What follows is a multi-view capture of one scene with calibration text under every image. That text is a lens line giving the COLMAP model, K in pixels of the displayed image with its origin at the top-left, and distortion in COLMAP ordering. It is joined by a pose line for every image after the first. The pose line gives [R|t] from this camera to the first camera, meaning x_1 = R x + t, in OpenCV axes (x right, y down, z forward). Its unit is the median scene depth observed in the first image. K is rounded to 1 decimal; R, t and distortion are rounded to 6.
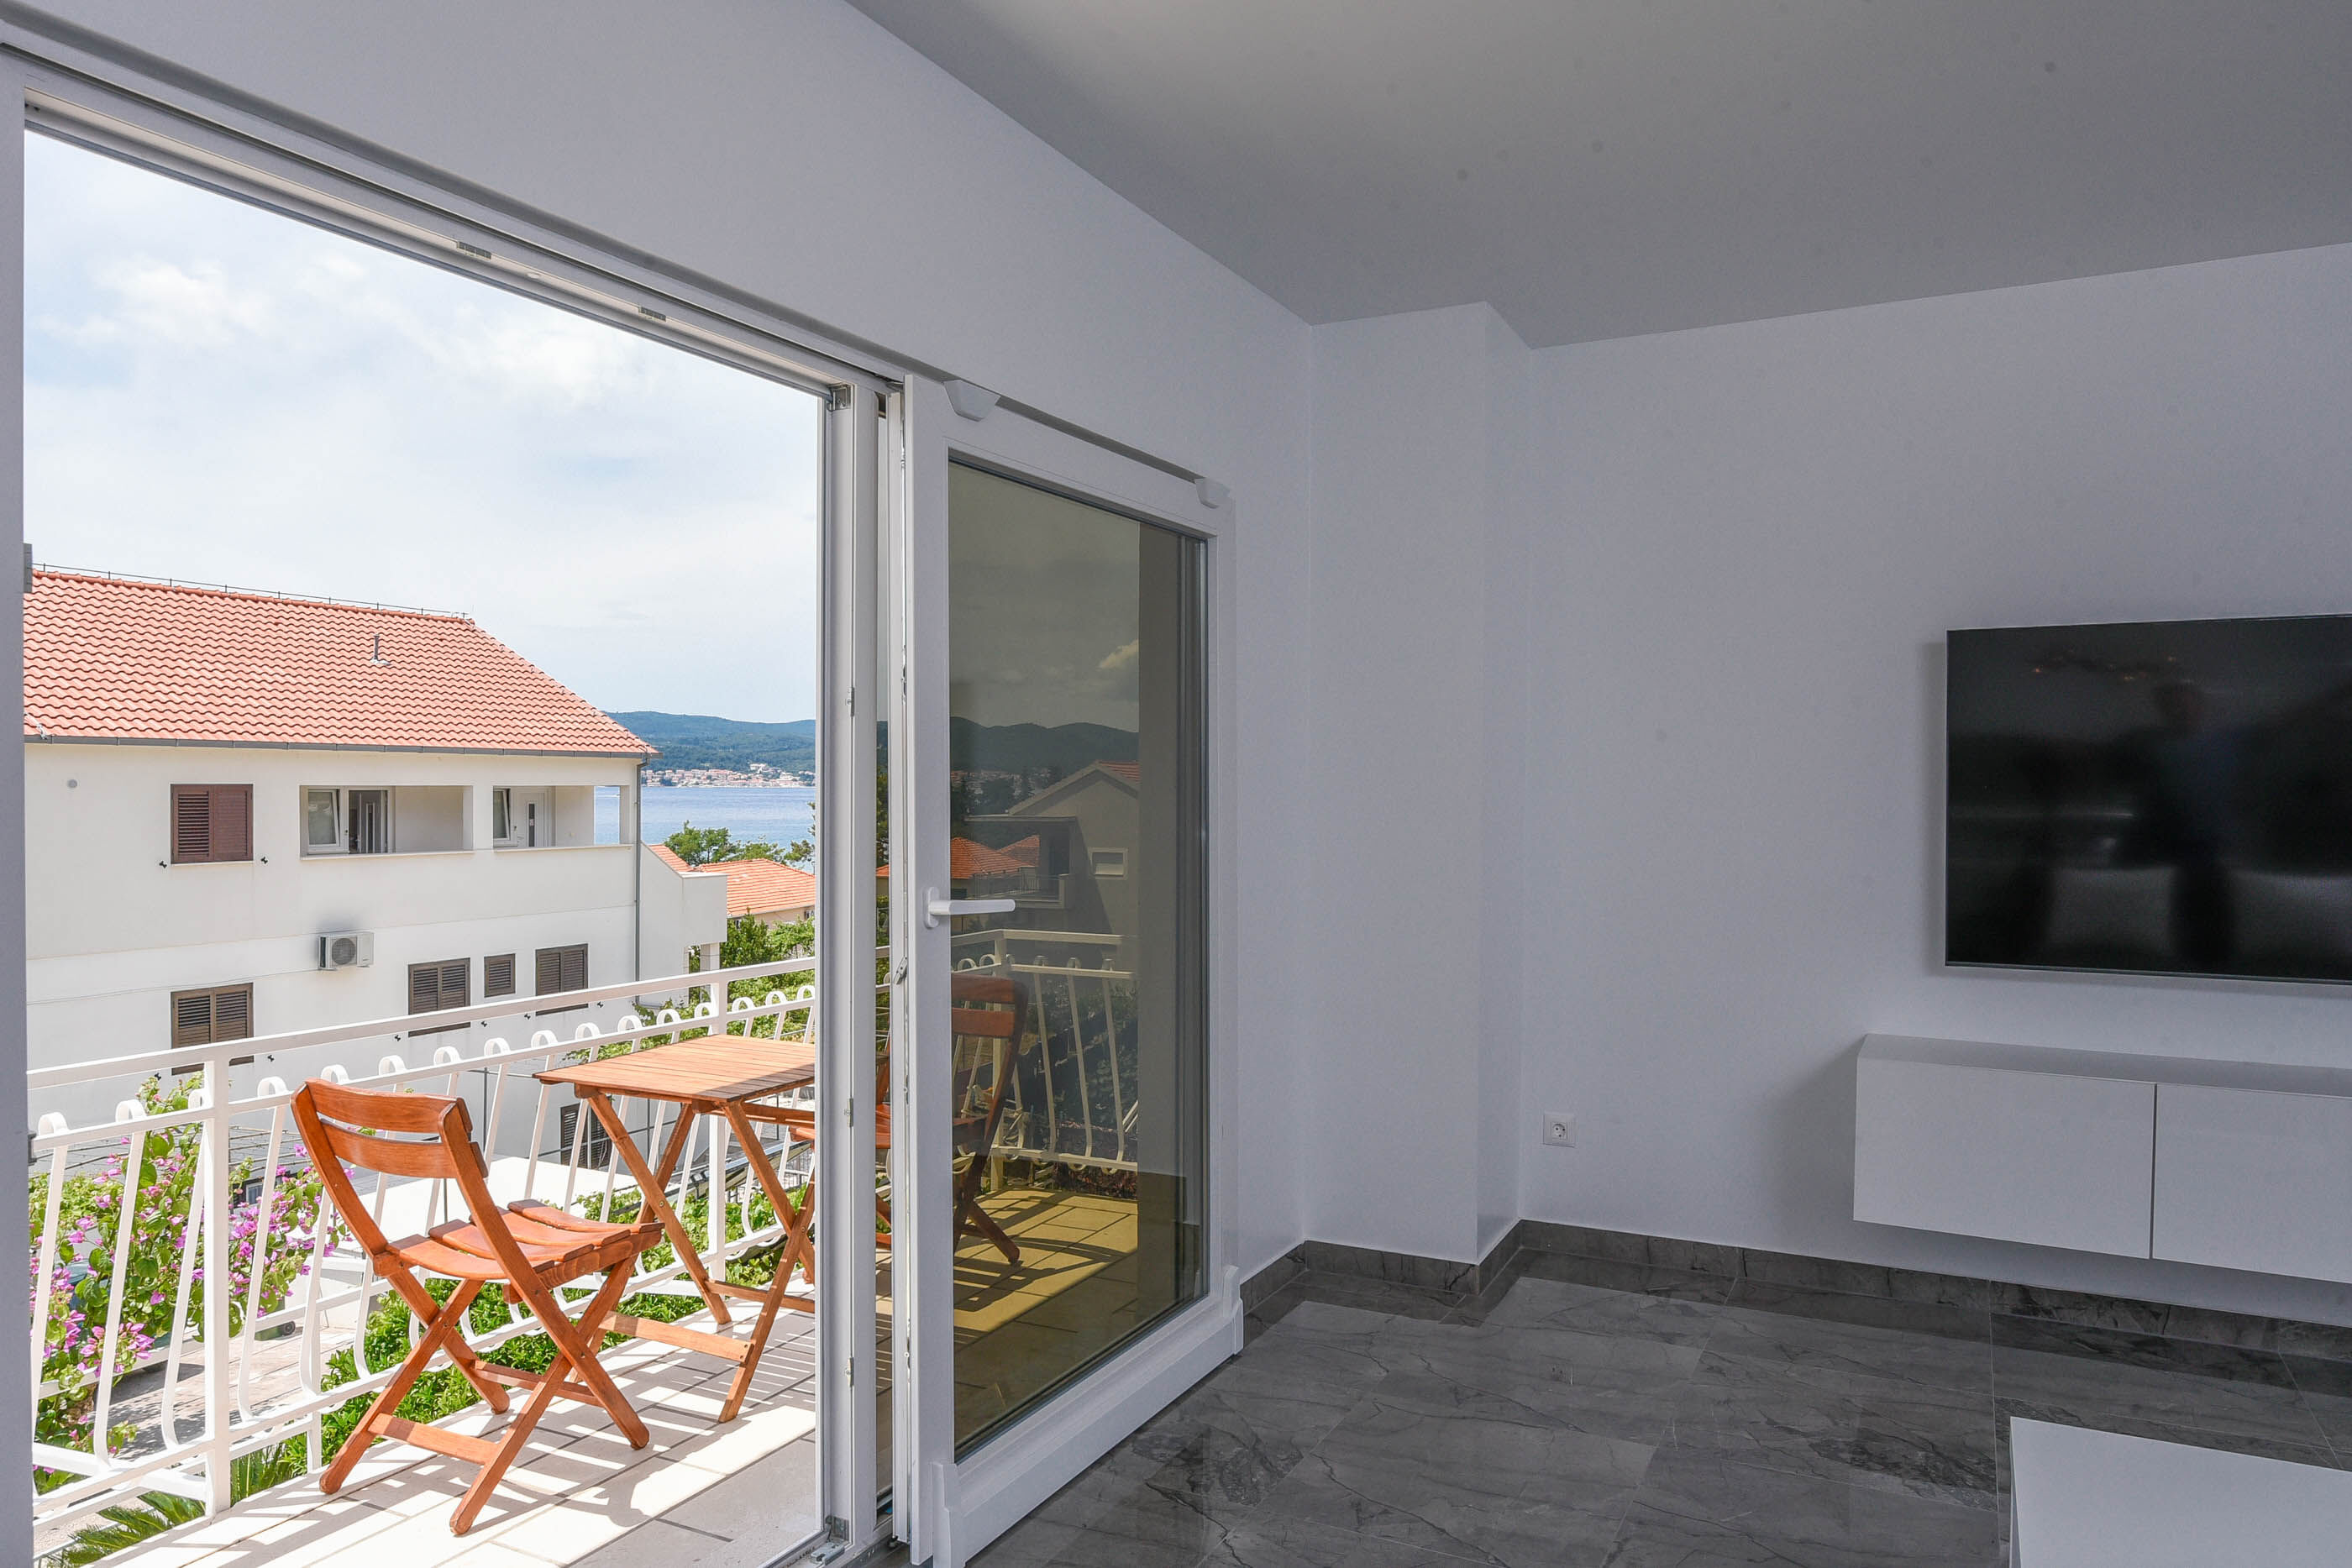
lens RADIAL K [[1634.6, 0, 1239.9], [0, 1634.6, 803.0], [0, 0, 1]] dist [-0.001200, -0.012677]
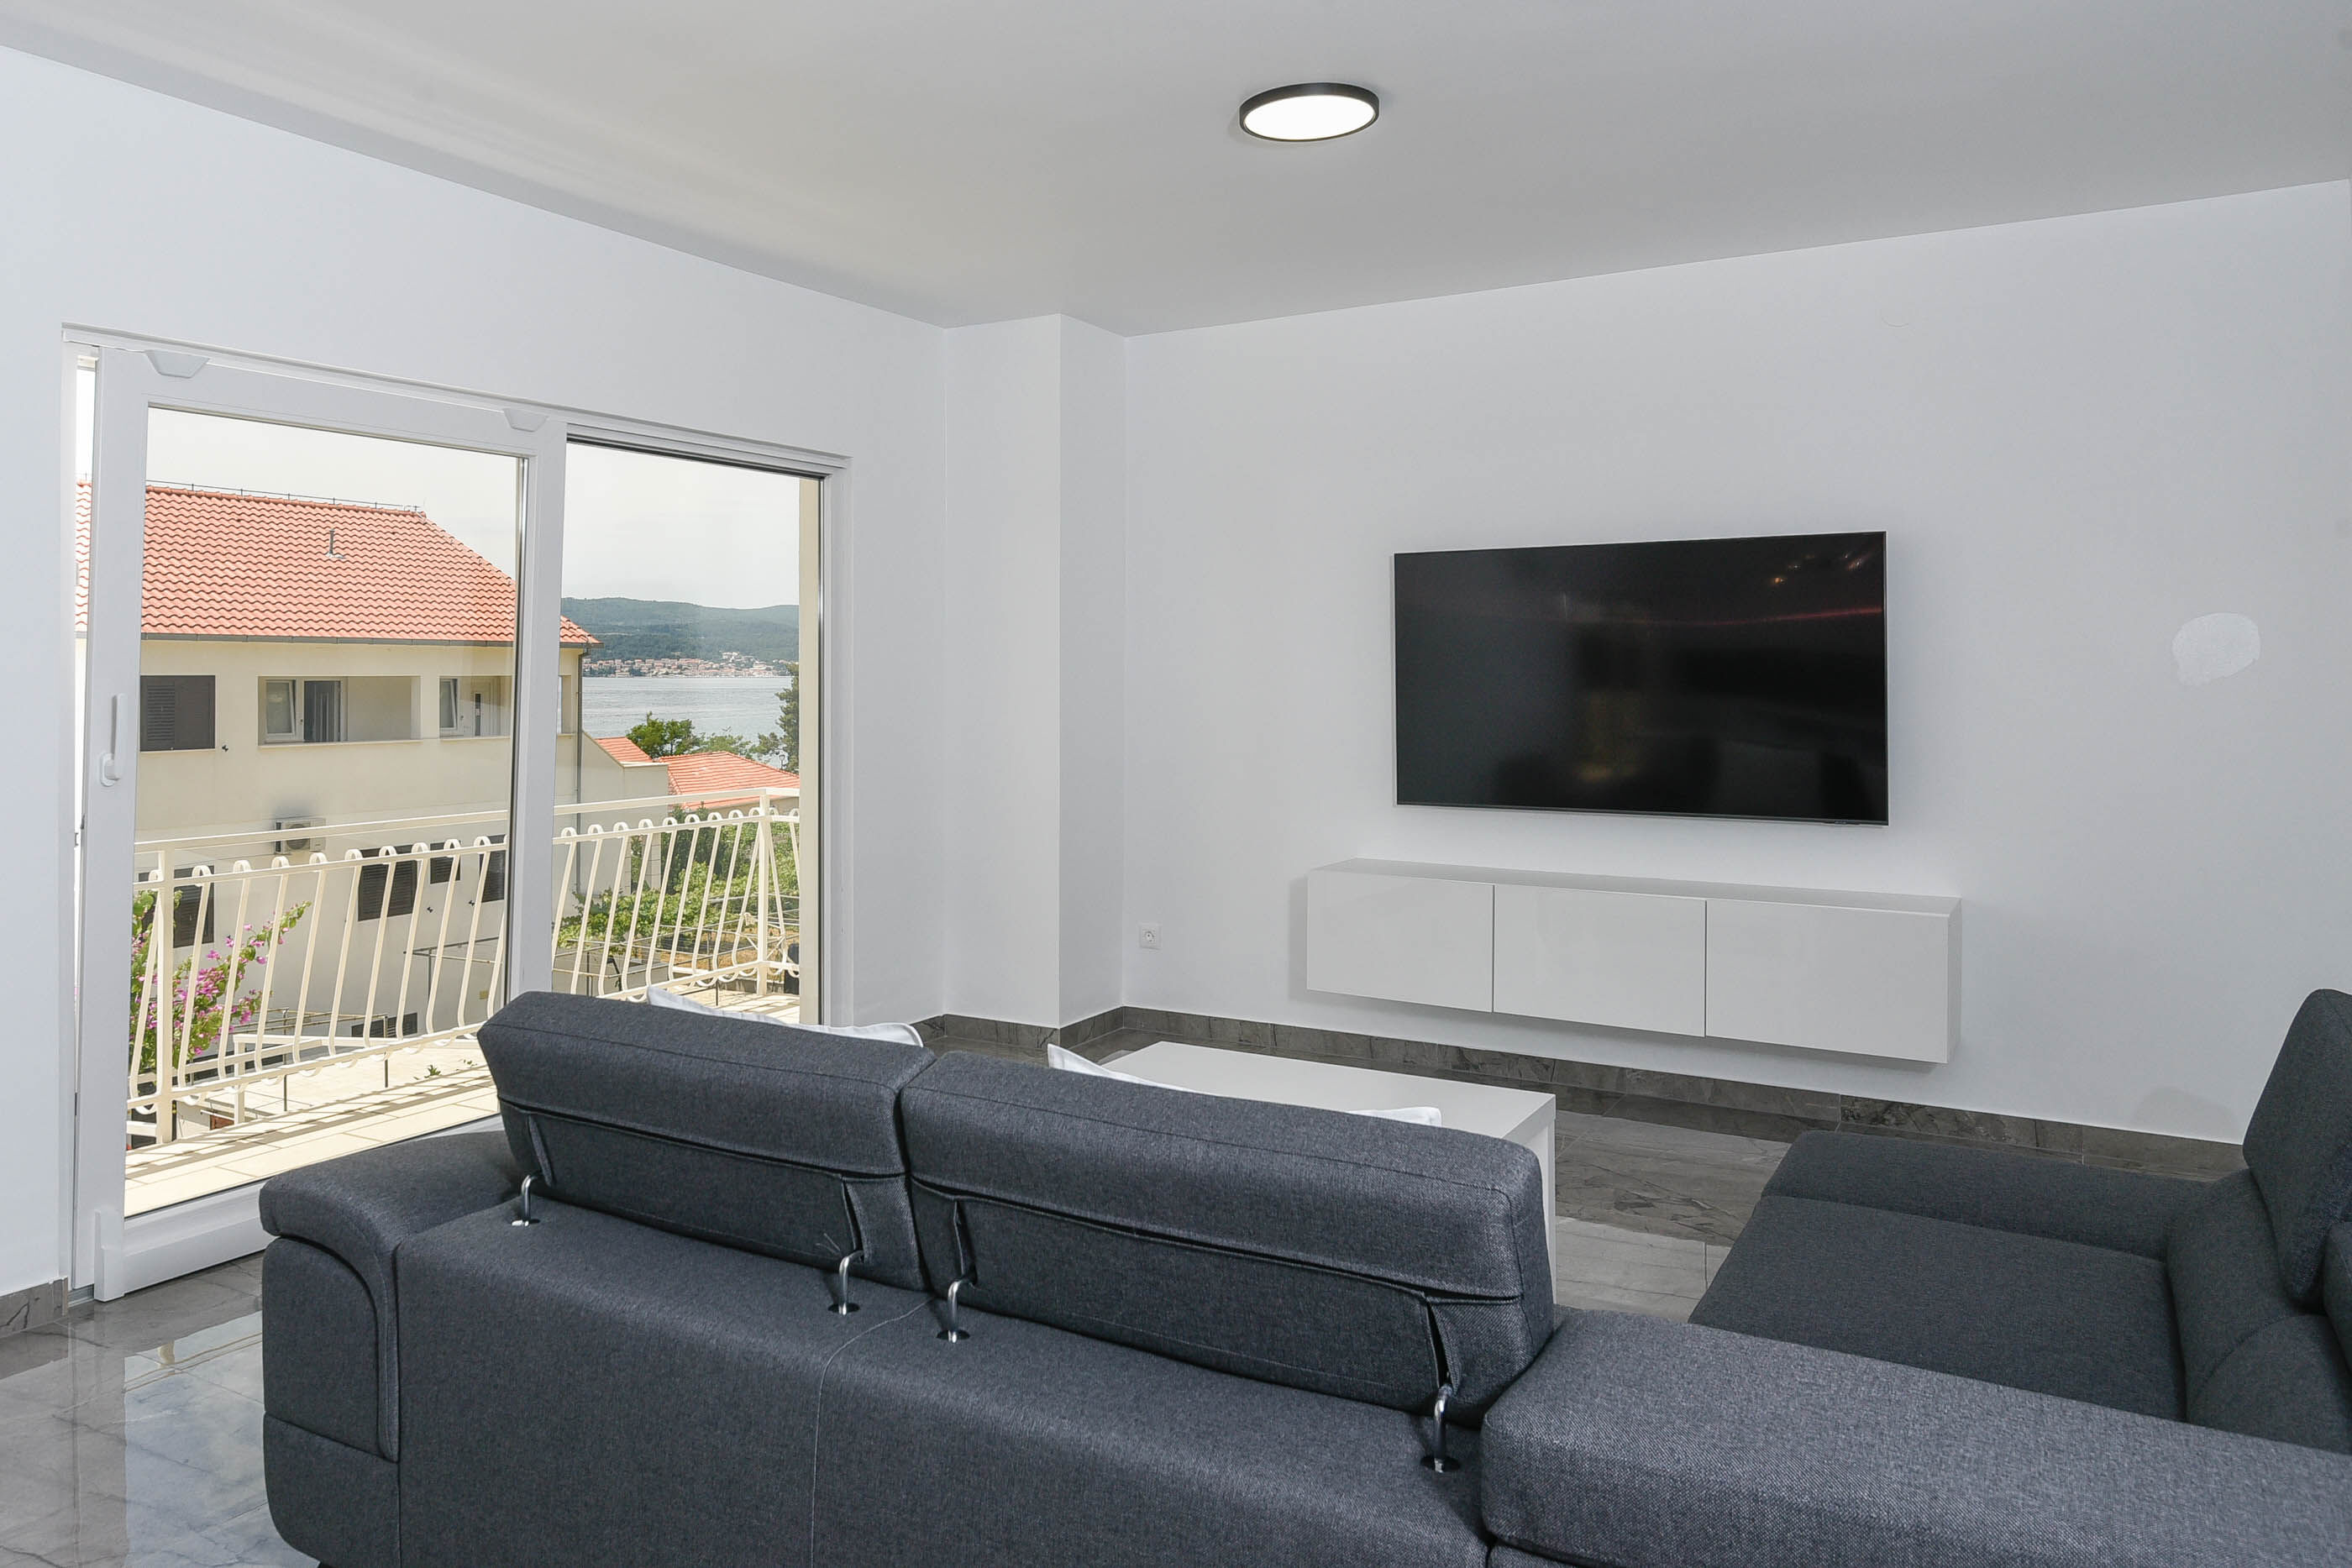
lens RADIAL K [[1806.9, 0, 1086.1], [0, 1806.9, 657.5], [0, 0, 1]] dist [-0.001410, -0.008760]
pose [[0.995189, -0.004903, -0.097848, 0.056912], [0.002980, 0.999800, -0.019792, 0.001353], [0.097925, 0.019405, 0.995005, -0.086755]]
